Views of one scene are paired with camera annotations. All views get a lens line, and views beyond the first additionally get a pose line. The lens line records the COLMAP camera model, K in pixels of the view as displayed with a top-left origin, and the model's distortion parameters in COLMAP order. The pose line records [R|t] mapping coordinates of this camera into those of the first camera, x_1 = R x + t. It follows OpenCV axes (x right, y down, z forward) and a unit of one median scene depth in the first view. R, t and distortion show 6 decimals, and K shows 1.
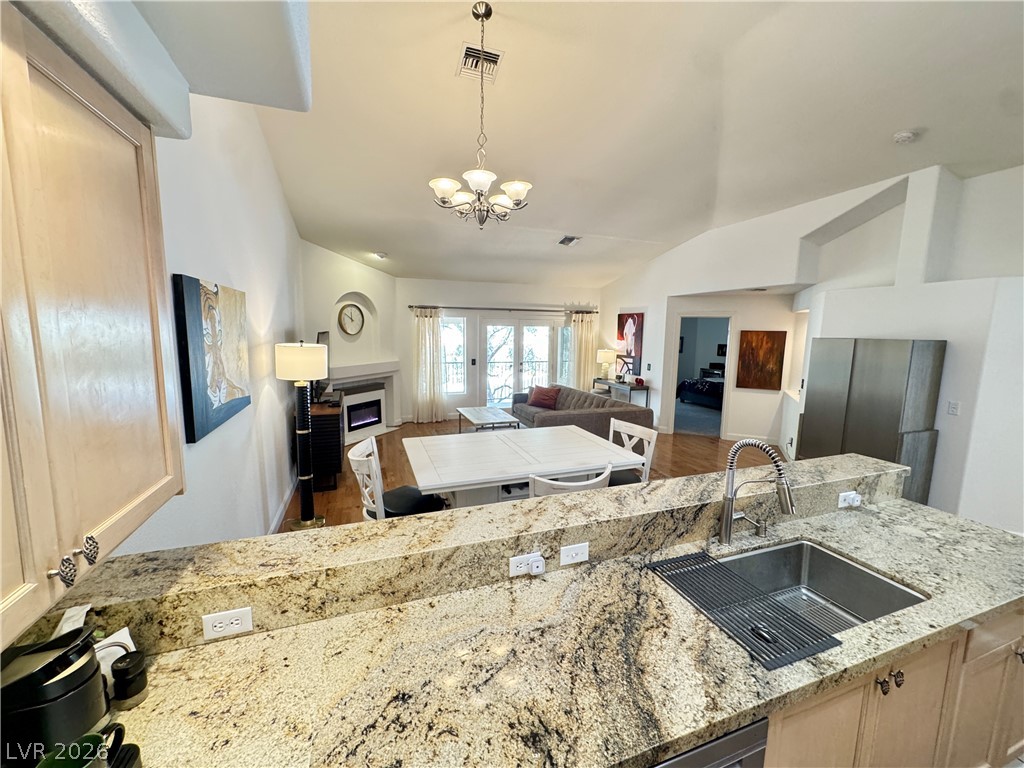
lens RADIAL K [[409.3, 0, 513.1], [0, 409.3, 380.4], [0, 0, 1]] dist [-0.002651, 0.000780]
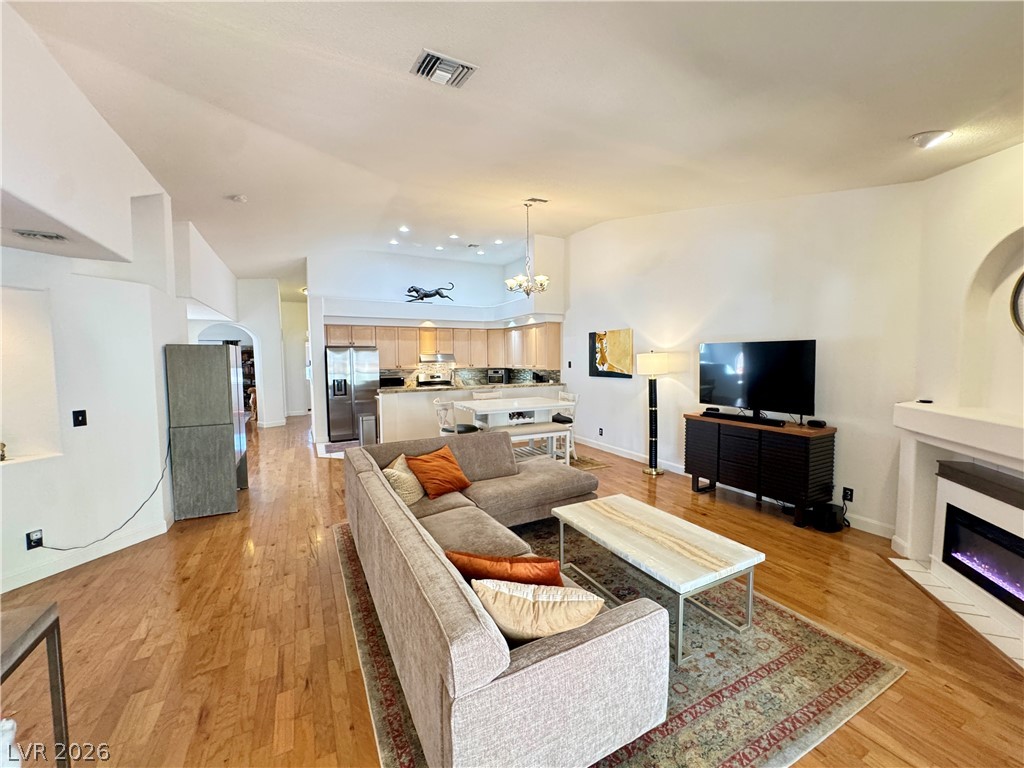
lens RADIAL K [[409.3, 0, 512.4], [0, 409.3, 383.0], [0, 0, 1]] dist [-0.002651, 0.000780]
pose [[-0.991992, 0.002778, -0.126270, 0.106984], [-0.020788, 0.982533, 0.184926, -0.124977], [0.124578, 0.186070, -0.974607, 1.220261]]
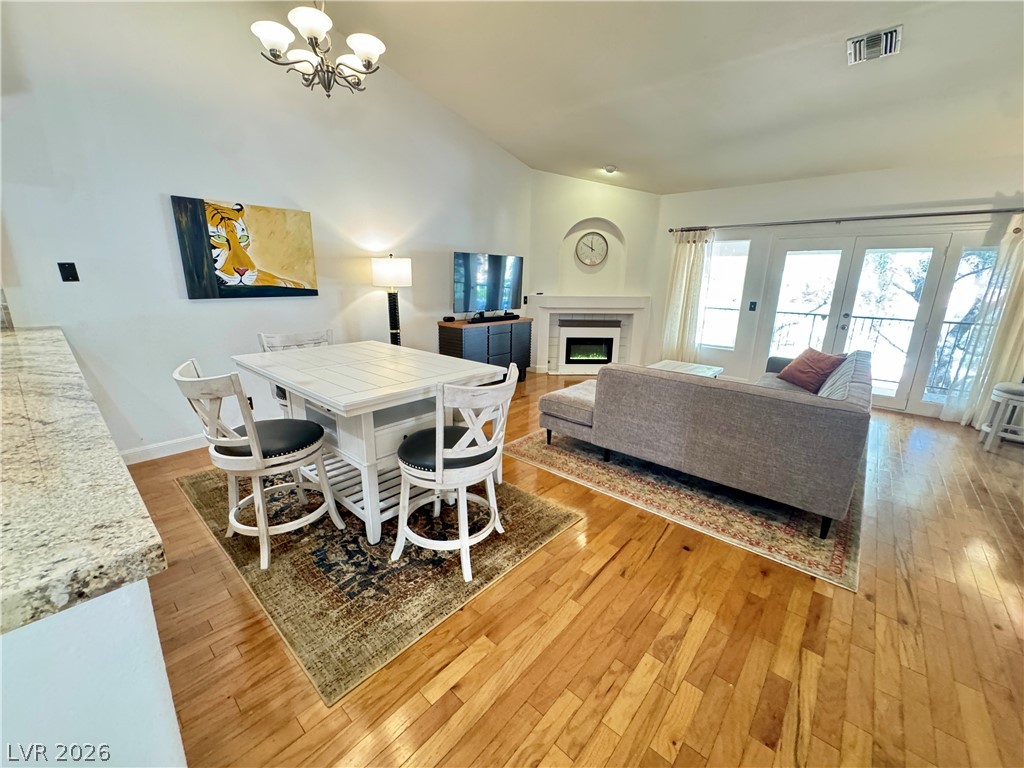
lens RADIAL K [[409.3, 0, 512.4], [0, 409.3, 383.1], [0, 0, 1]] dist [-0.002651, 0.000780]
pose [[0.477707, 0.214497, -0.851931, 0.370272], [-0.119654, 0.976585, 0.178788, 0.007292], [0.870333, 0.016529, 0.492187, 0.353653]]
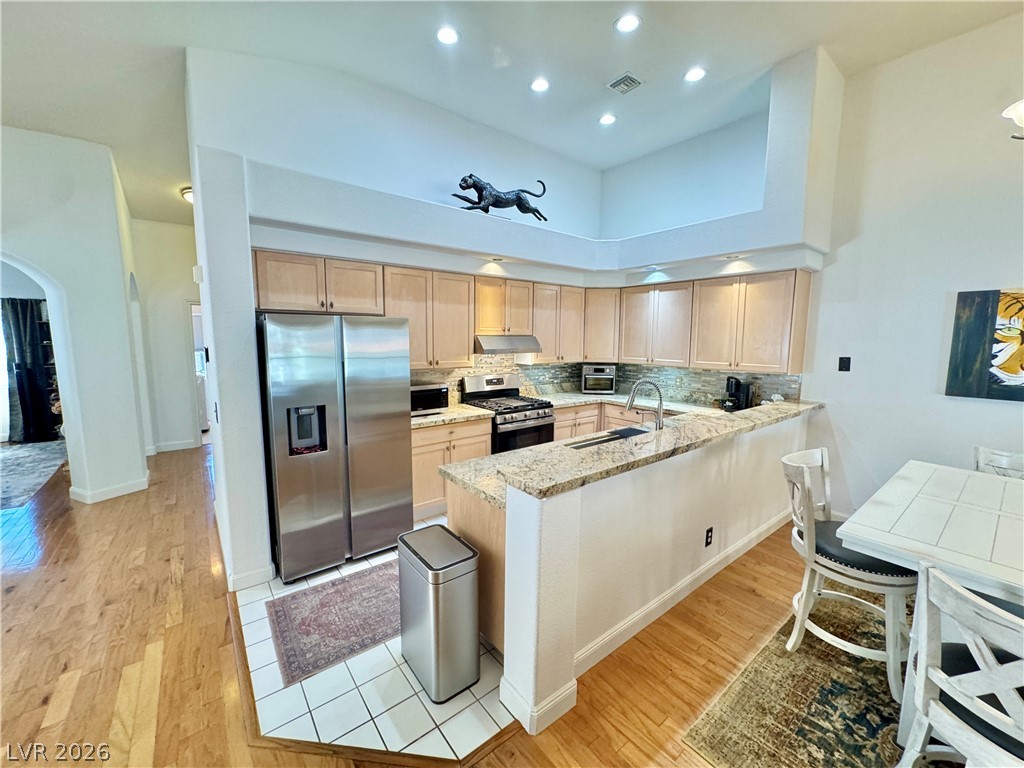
lens RADIAL K [[409.3, 0, 511.9], [0, 409.3, 381.8], [0, 0, 1]] dist [-0.002651, 0.000780]
pose [[-0.949612, 0.014993, -0.313070, 0.358226], [-0.059040, 0.972417, 0.225651, -0.043122], [0.307818, 0.232765, -0.922534, 0.515095]]
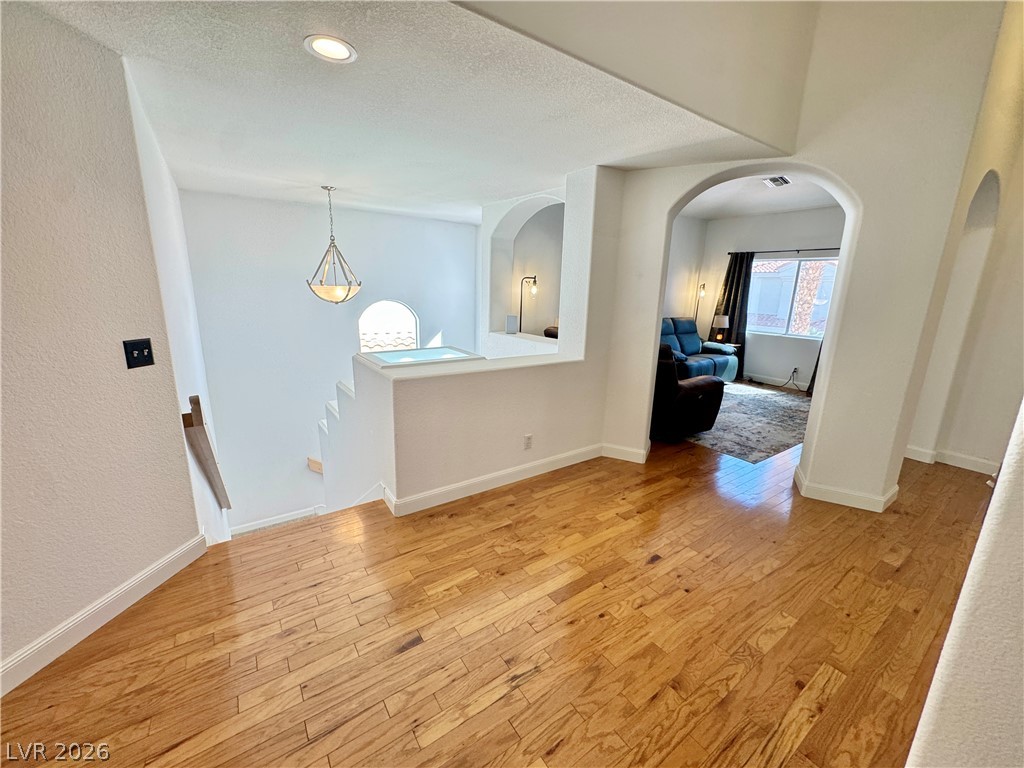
lens RADIAL K [[409.3, 0, 509.4], [0, 409.3, 385.1], [0, 0, 1]] dist [-0.002651, 0.000780]
pose [[-0.258757, -0.248057, 0.933548, 0.437961], [0.087944, 0.956400, 0.278505, 0.018138], [-0.961931, 0.154165, -0.225659, 0.242495]]
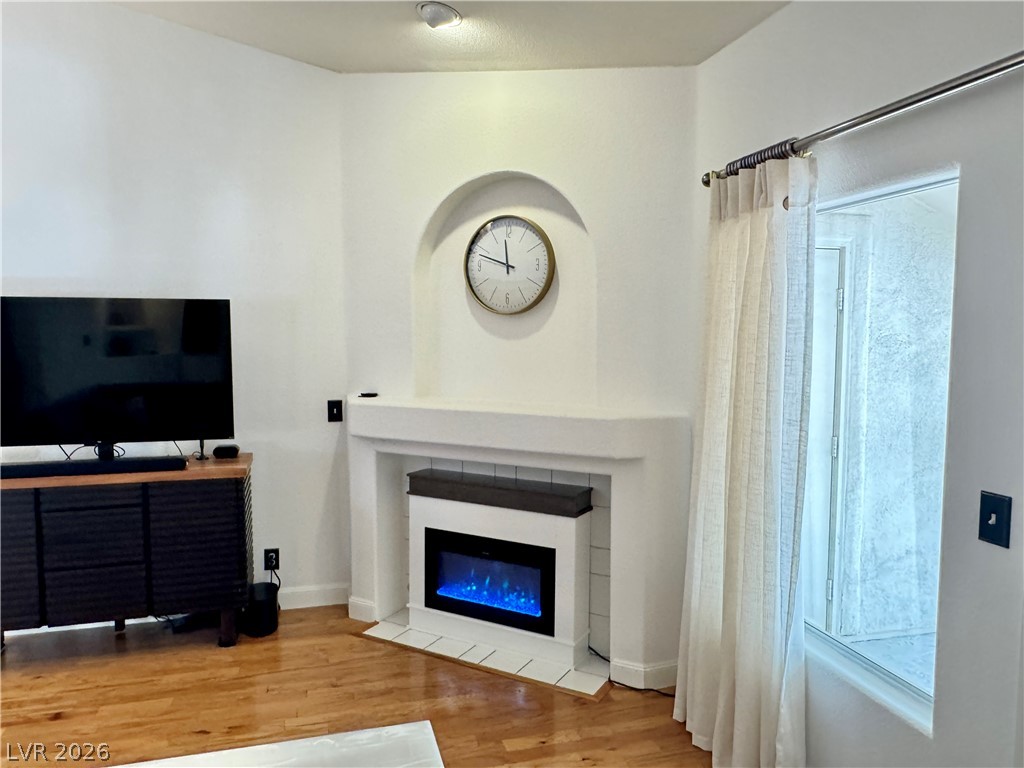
lens RADIAL K [[709.4, 0, 511.3], [0, 709.4, 387.4], [0, 0, 1]] dist [0.000737, 0.000656]
pose [[-0.078010, 0.066870, -0.994707, 0.138905], [-0.126424, 0.989030, 0.076403, -0.093212], [0.988904, 0.131715, -0.068700, 0.988411]]
